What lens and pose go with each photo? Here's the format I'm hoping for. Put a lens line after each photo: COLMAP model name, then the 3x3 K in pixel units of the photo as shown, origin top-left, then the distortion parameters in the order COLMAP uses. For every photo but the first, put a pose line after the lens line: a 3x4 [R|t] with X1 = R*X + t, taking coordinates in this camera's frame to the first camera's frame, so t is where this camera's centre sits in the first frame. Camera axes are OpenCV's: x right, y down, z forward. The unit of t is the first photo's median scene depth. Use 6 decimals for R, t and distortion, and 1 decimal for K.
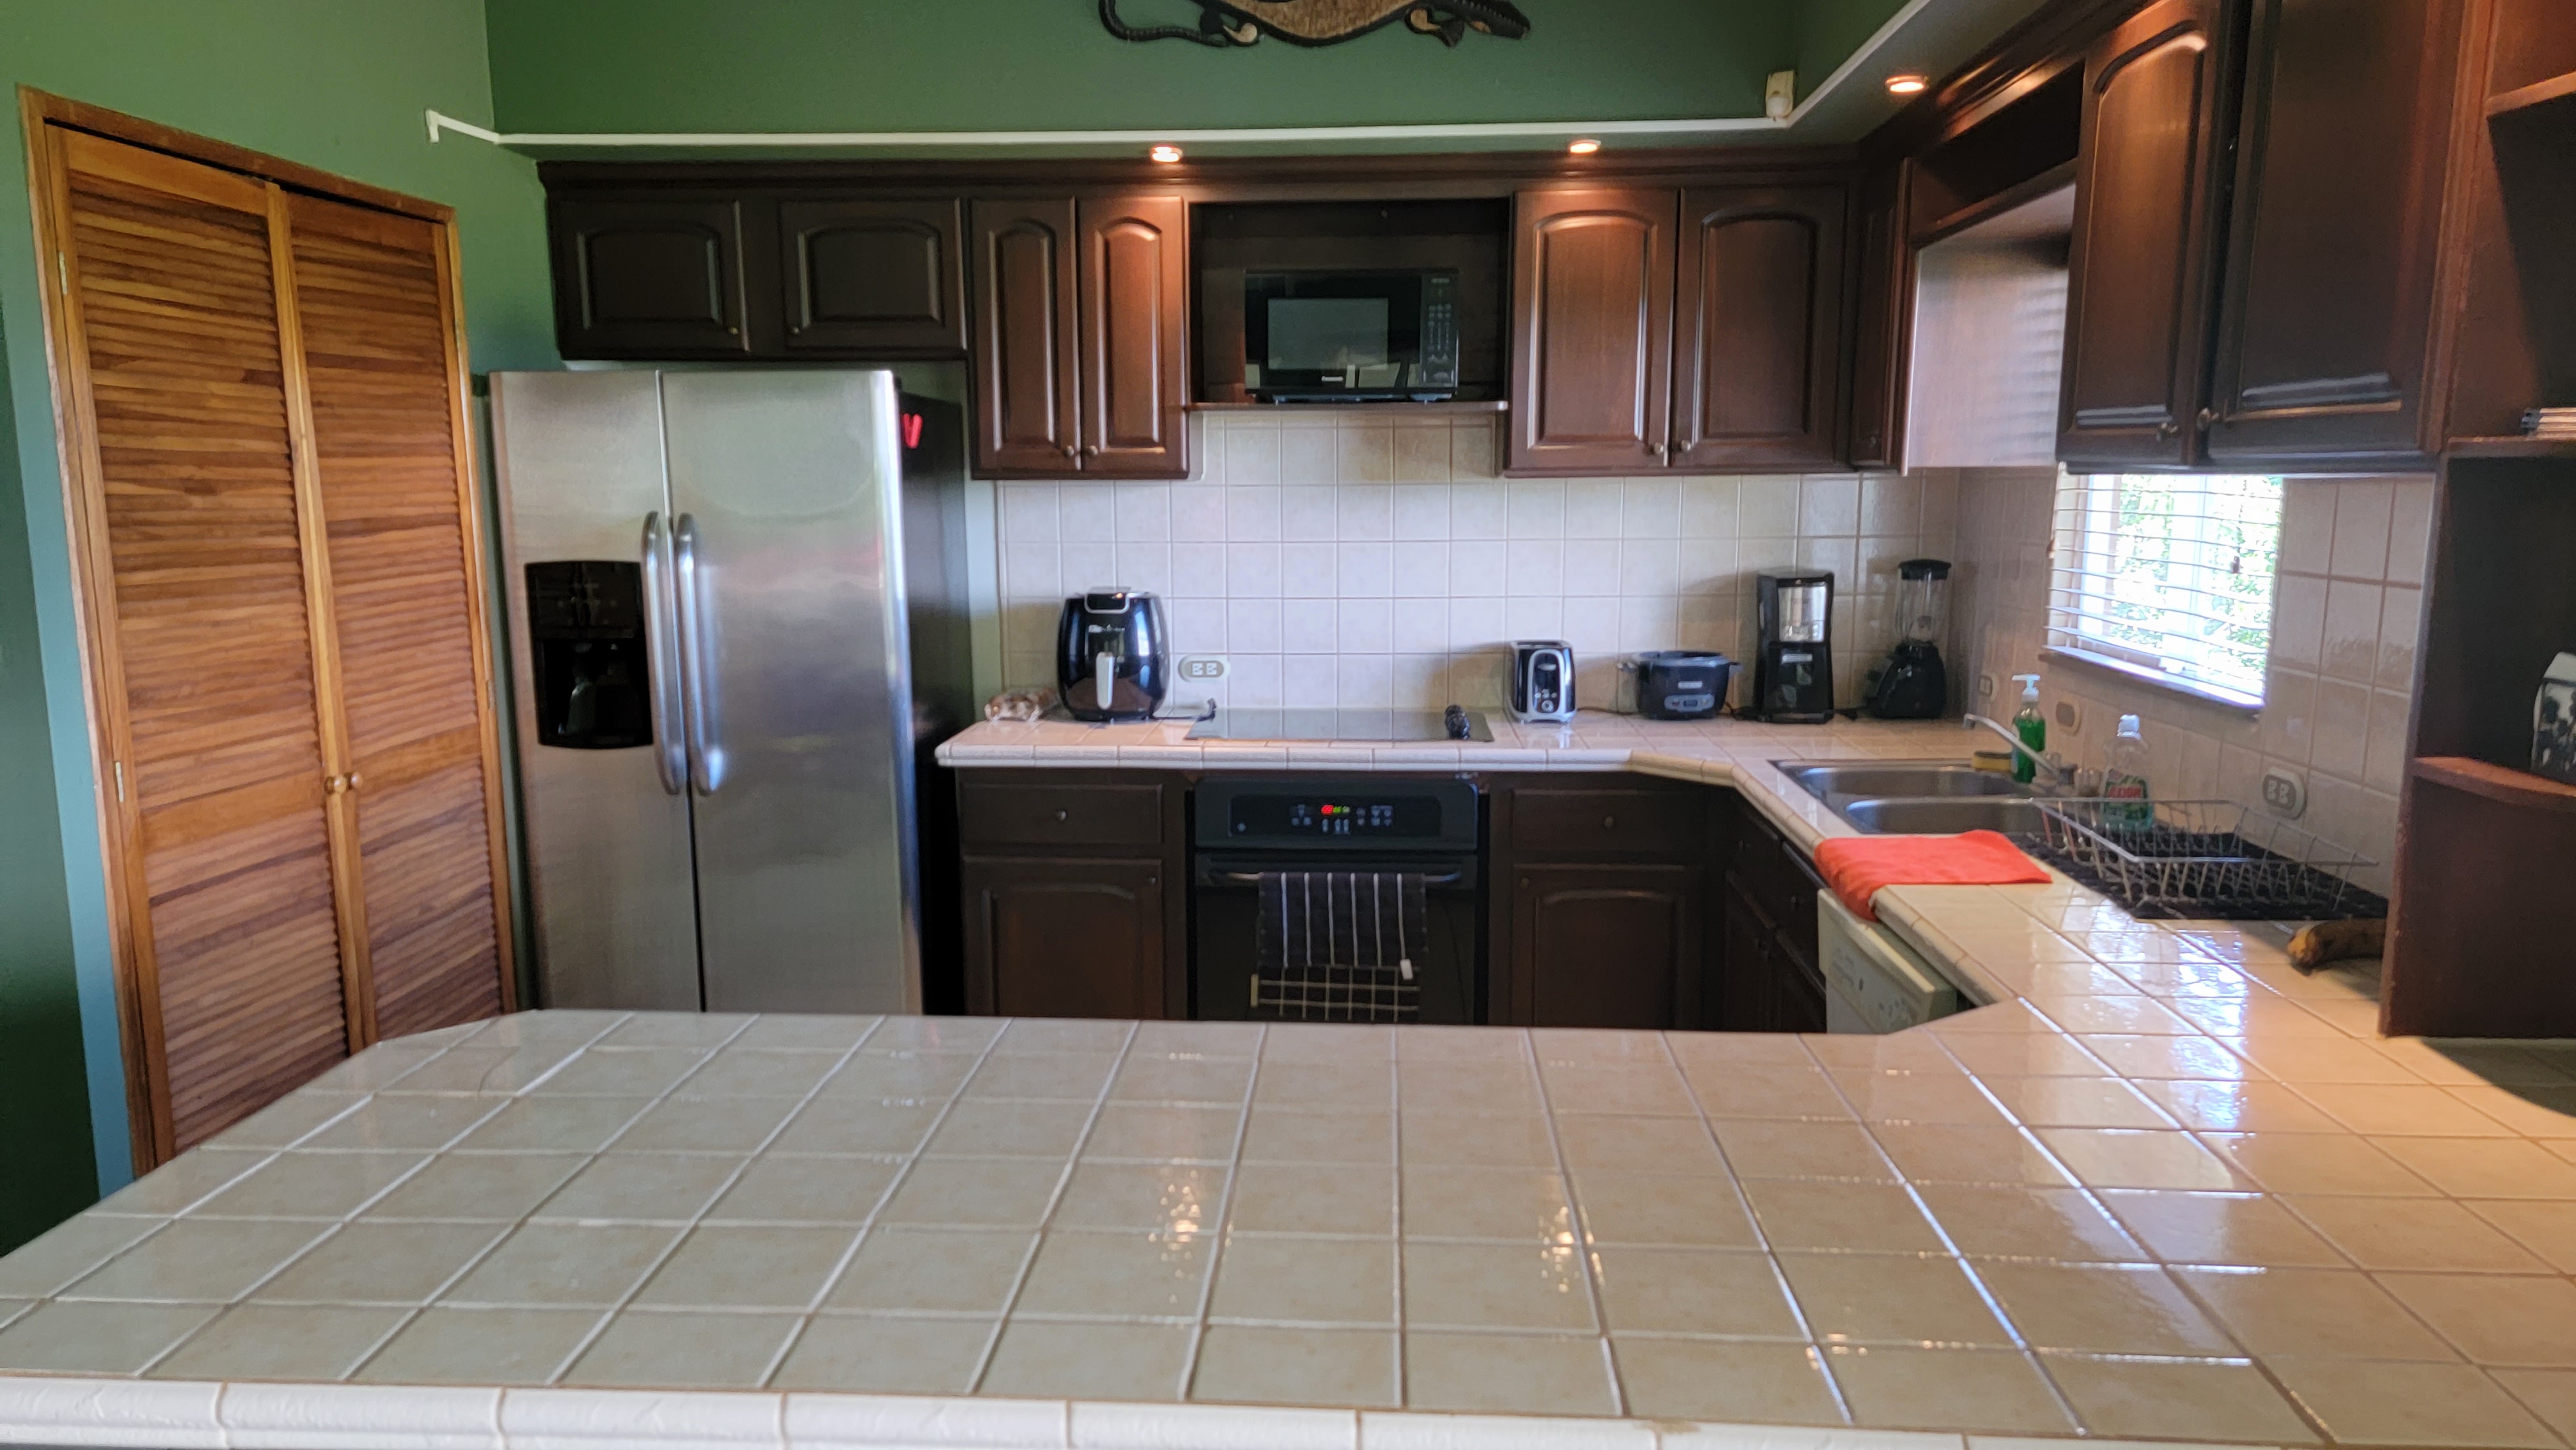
lens RADIAL K [[1653.4, 0, 1283.8], [0, 1653.4, 756.9], [0, 0, 1]] dist [0.040732, 0.000011]
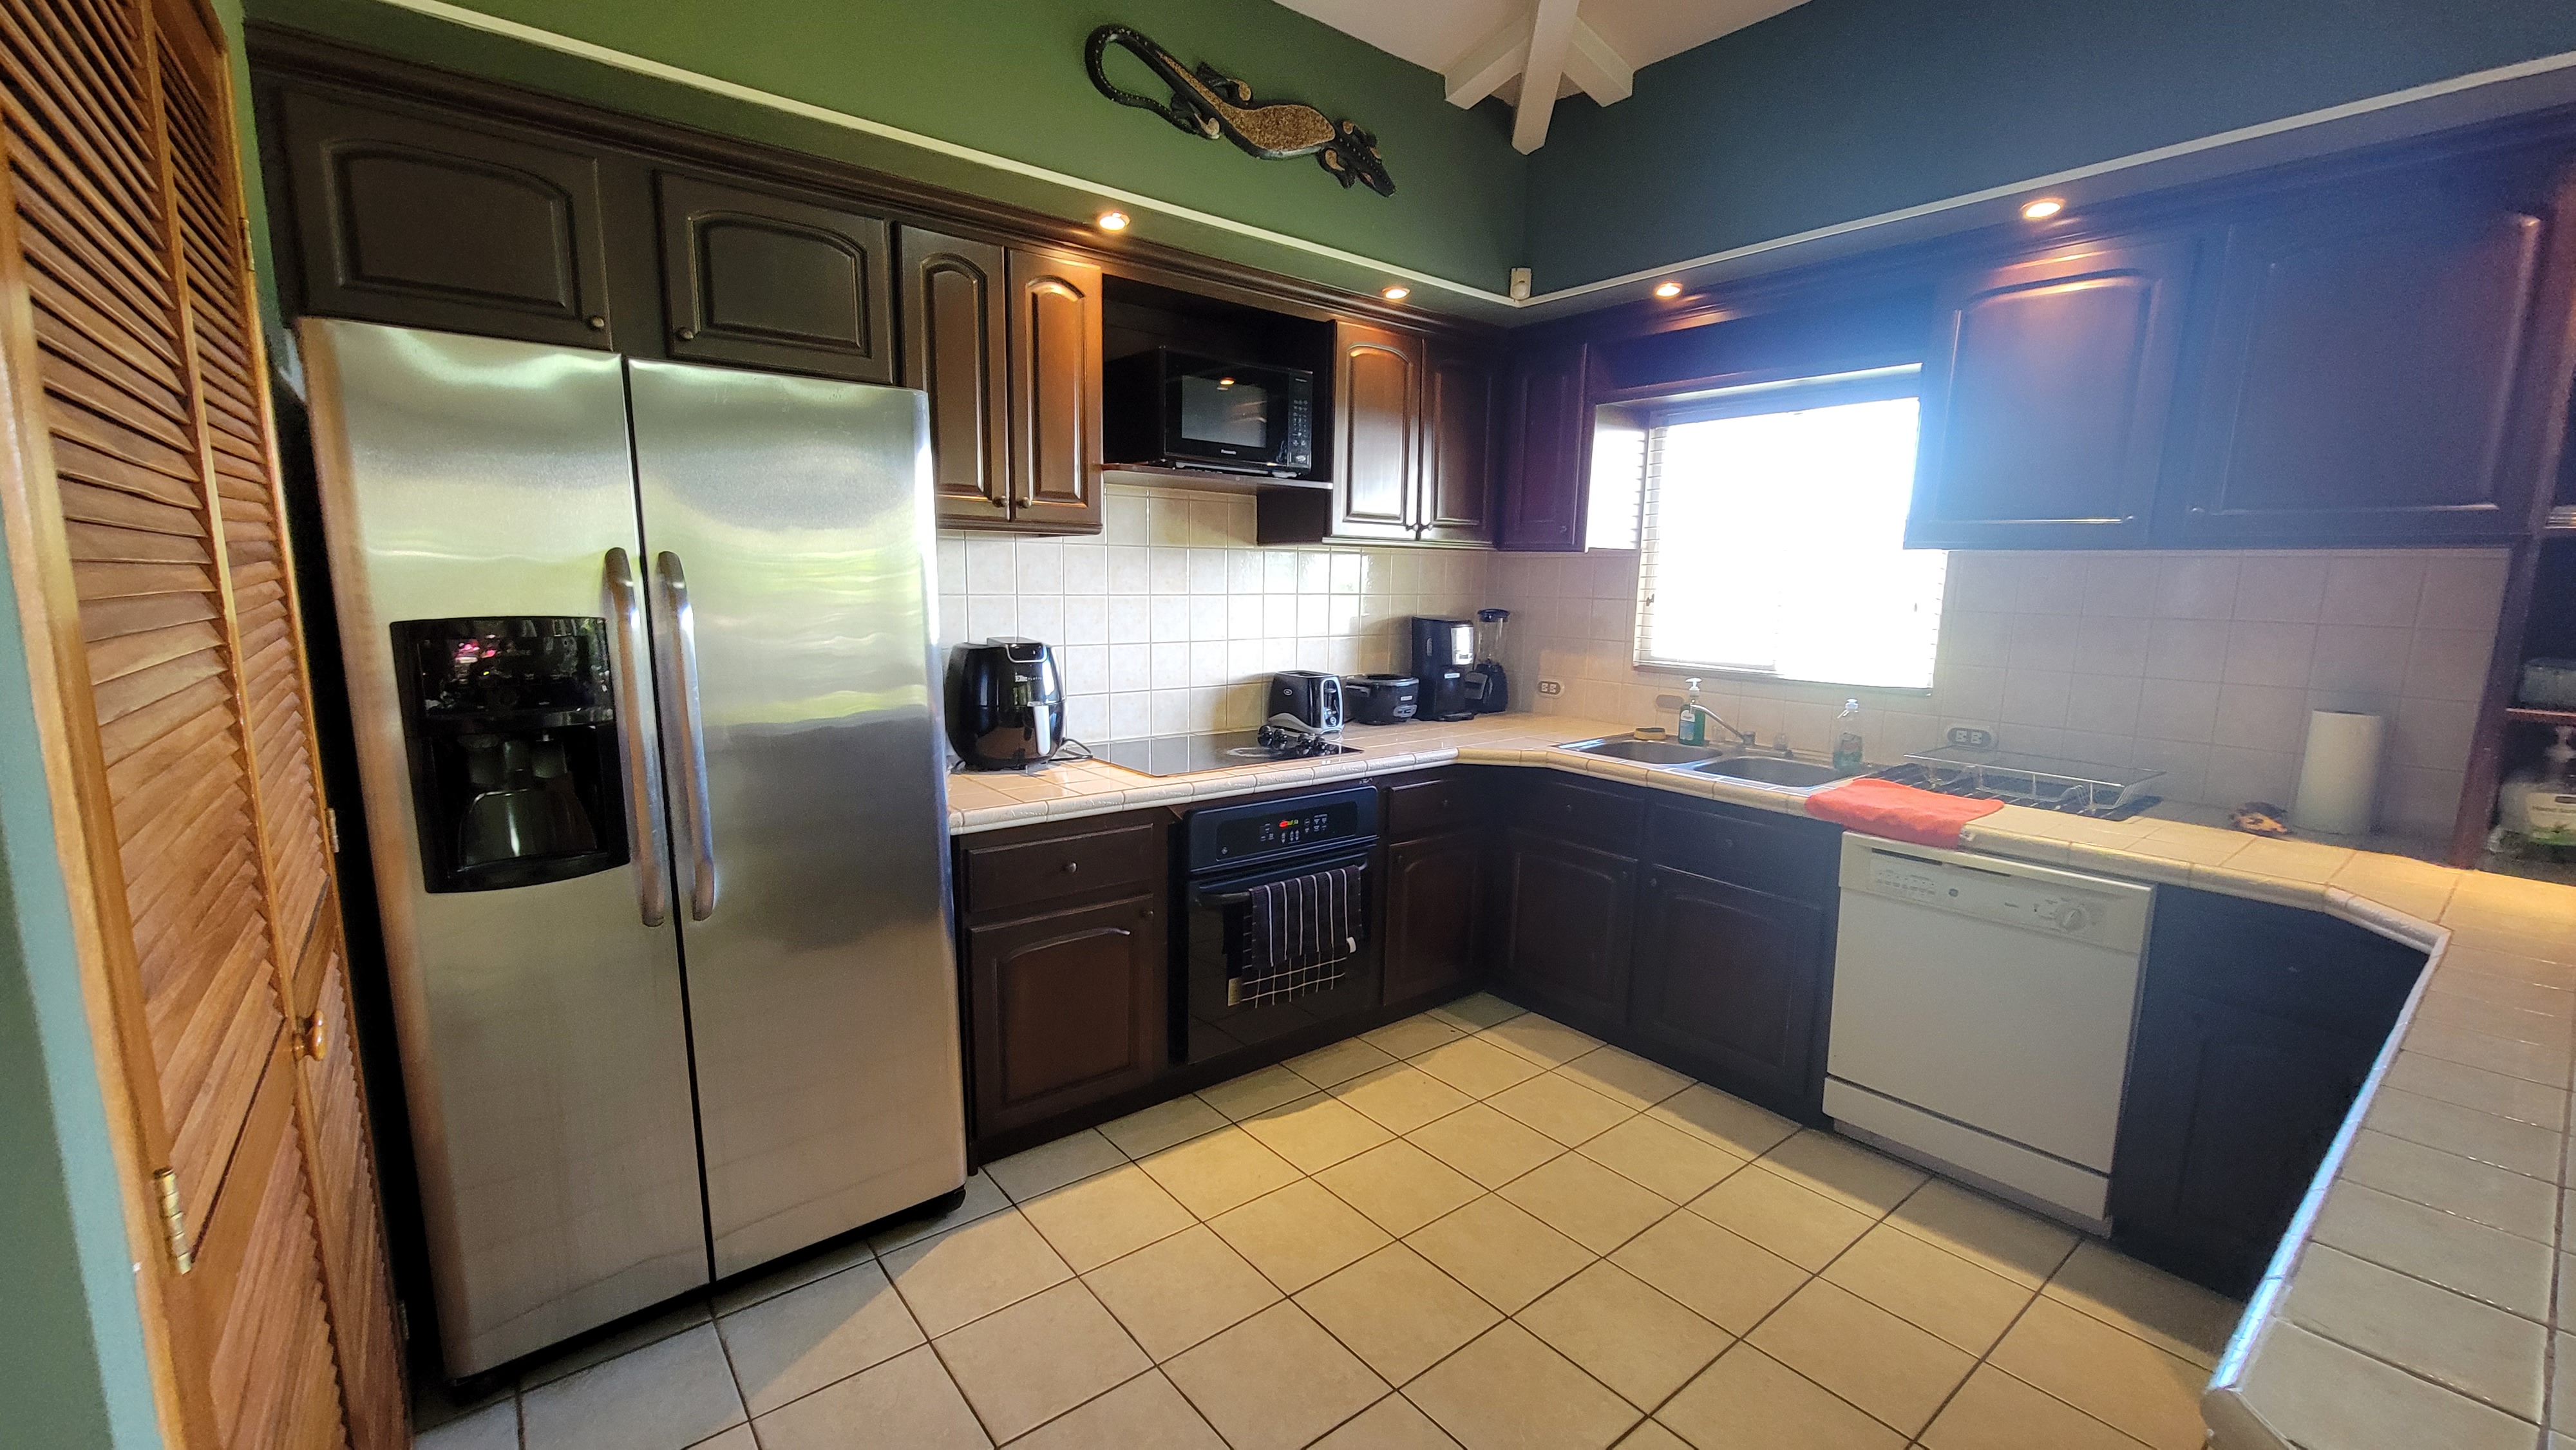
lens RADIAL K [[1049.8, 0, 1287.6], [0, 1049.8, 747.9], [0, 0, 1]] dist [-0.009603, -0.000341]
pose [[0.740866, -0.092542, 0.665247, -0.452426], [0.086836, 0.995347, 0.041755, -0.051214], [-0.666016, 0.026832, 0.745455, 0.441280]]
